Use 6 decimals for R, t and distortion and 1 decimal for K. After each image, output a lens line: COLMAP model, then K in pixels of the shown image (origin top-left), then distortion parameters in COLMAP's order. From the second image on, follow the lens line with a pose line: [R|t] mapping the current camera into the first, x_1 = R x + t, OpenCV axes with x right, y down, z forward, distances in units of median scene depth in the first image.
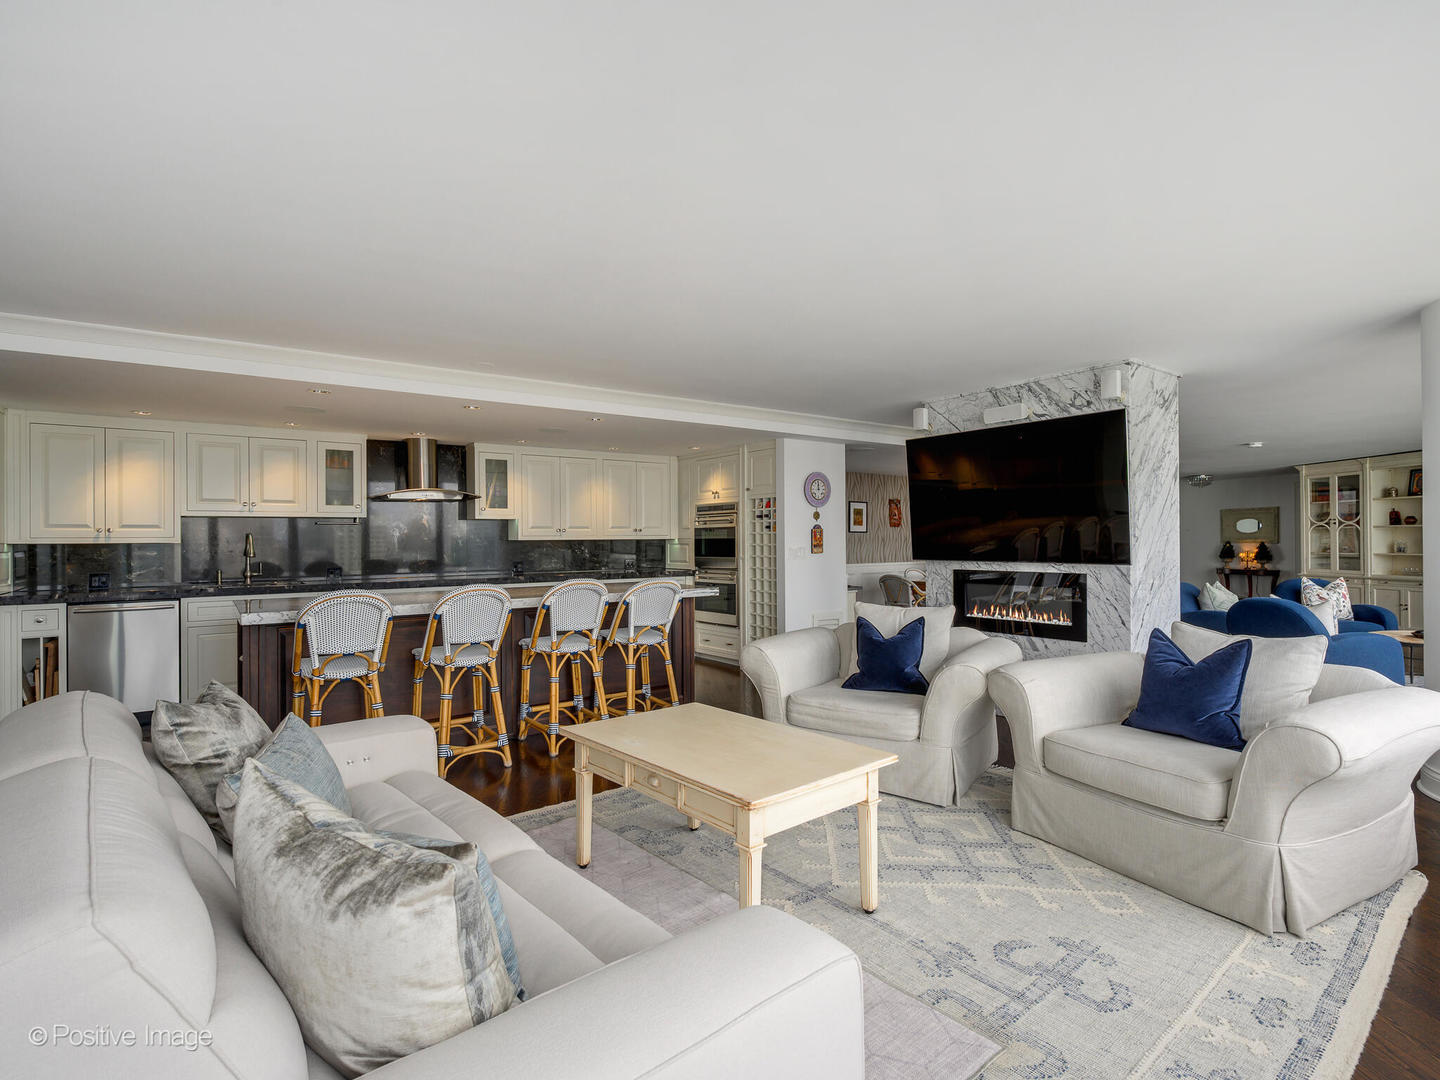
lens RADIAL K [[633.1, 0, 709.5], [0, 633.1, 537.3], [0, 0, 1]] dist [-0.015627, -0.000659]
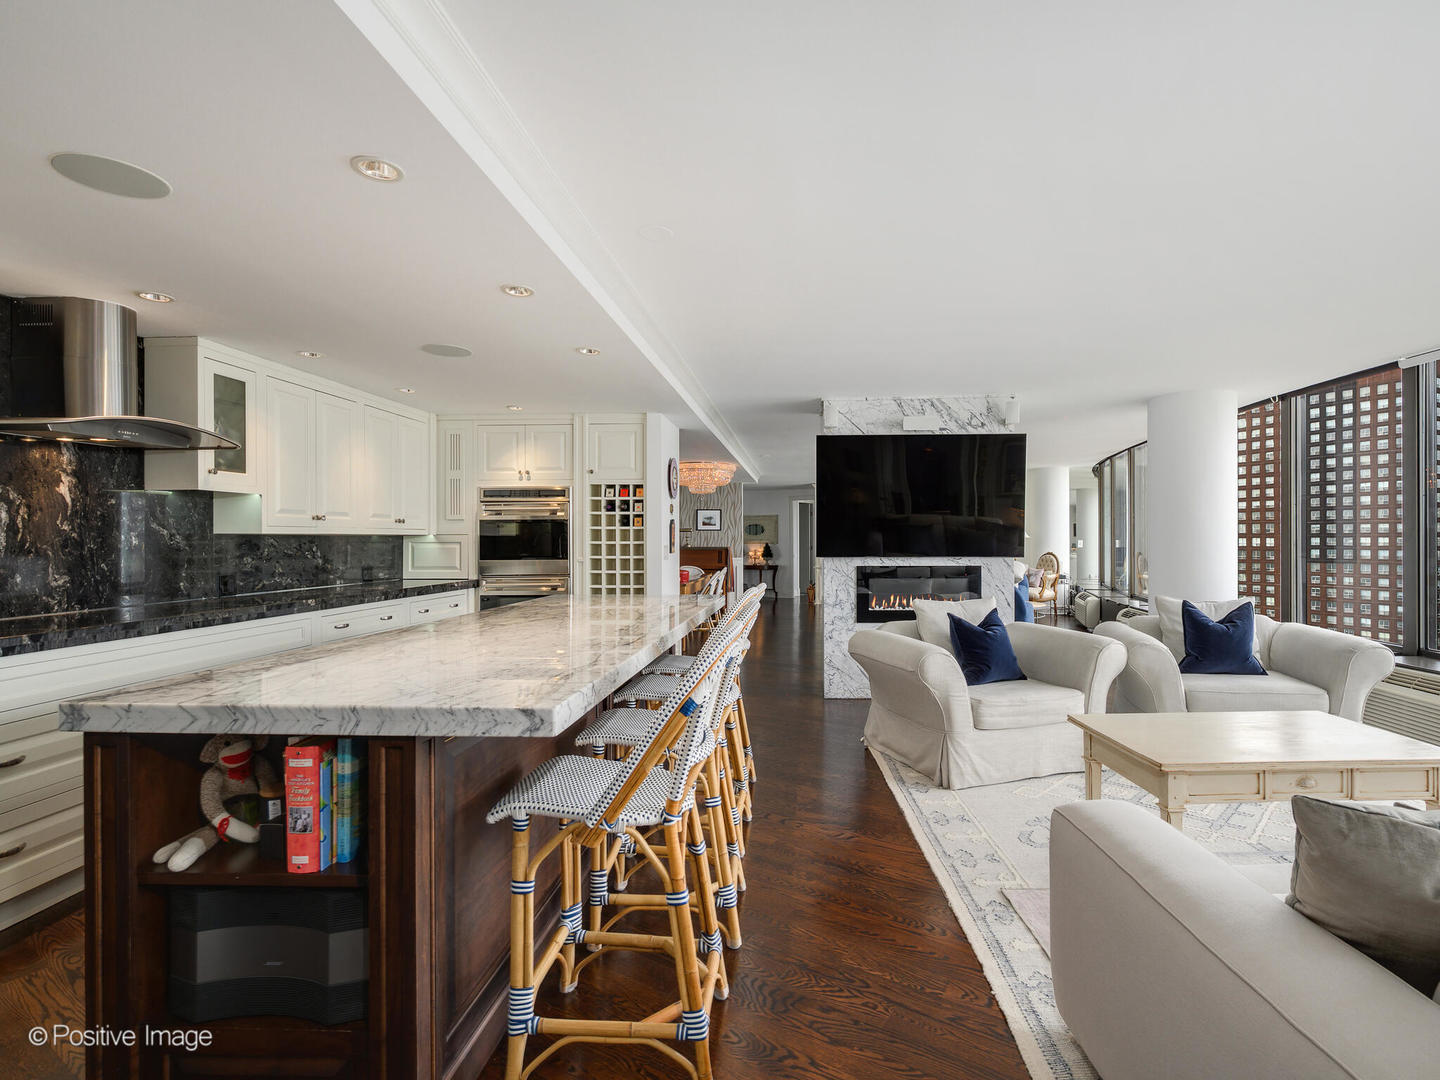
lens RADIAL K [[703.3, 0, 721.9], [0, 703.3, 542.6], [0, 0, 1]] dist [-0.026361, -0.003778]
pose [[0.660649, 0.001510, 0.750694, -0.453445], [-0.004529, 0.999988, 0.001974, 0.008791], [-0.750682, -0.004704, 0.660647, 0.293951]]
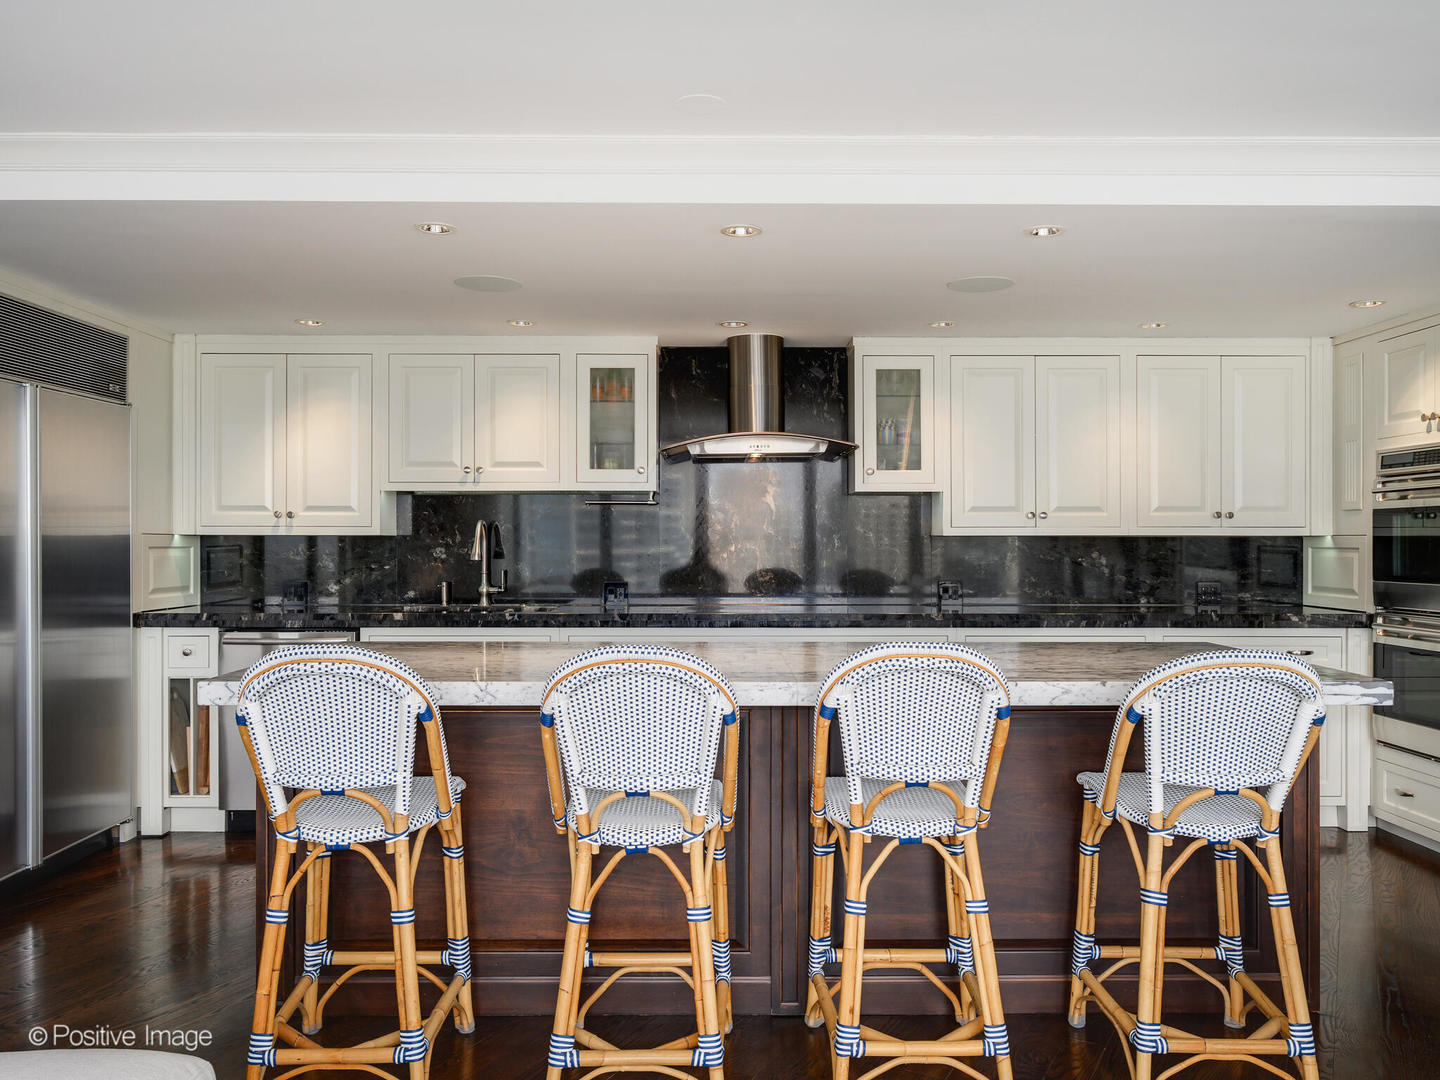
lens RADIAL K [[1015.4, 0, 746.1], [0, 1015.4, 532.2], [0, 0, 1]] dist [-0.021382, -0.020448]
pose [[0.833025, 0.005145, -0.553211, -0.002971], [-0.006070, 0.999982, 0.000159, 0.002577], [0.553201, 0.003225, 0.833041, 0.263224]]
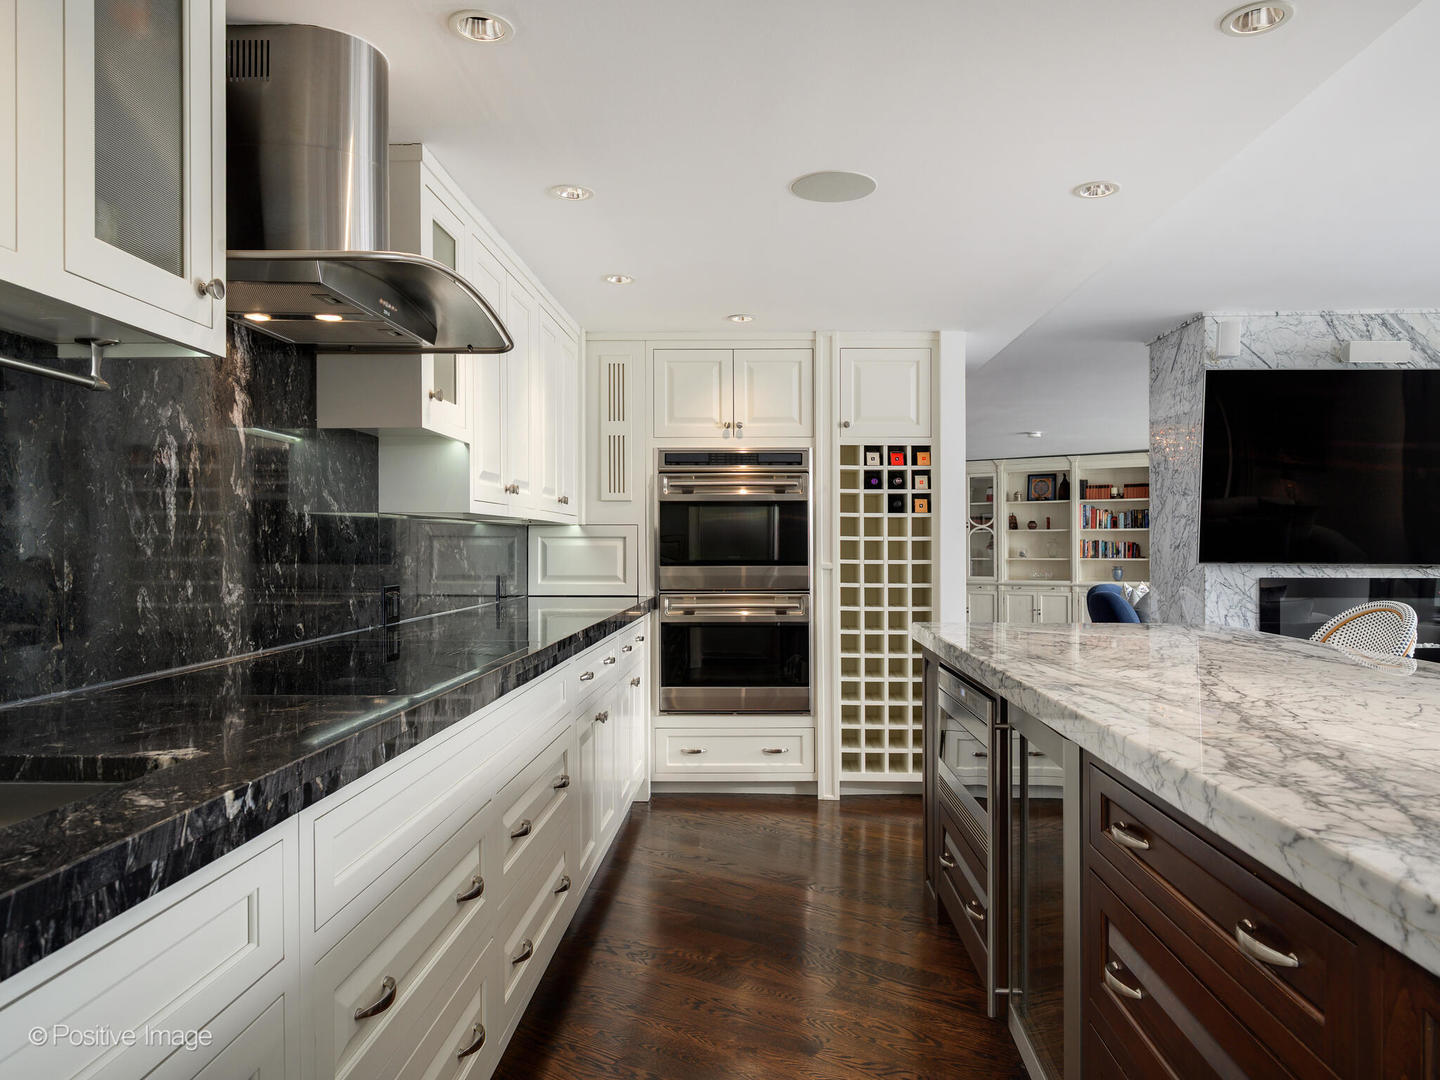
lens RADIAL K [[938.4, 0, 705.6], [0, 938.4, 540.6], [0, 0, 1]] dist [-0.004399, -0.010196]
pose [[0.648101, 0.011282, 0.761471, -0.522311], [-0.009546, 0.999932, -0.006690, 0.018013], [-0.761495, -0.002933, 0.648164, 0.583161]]
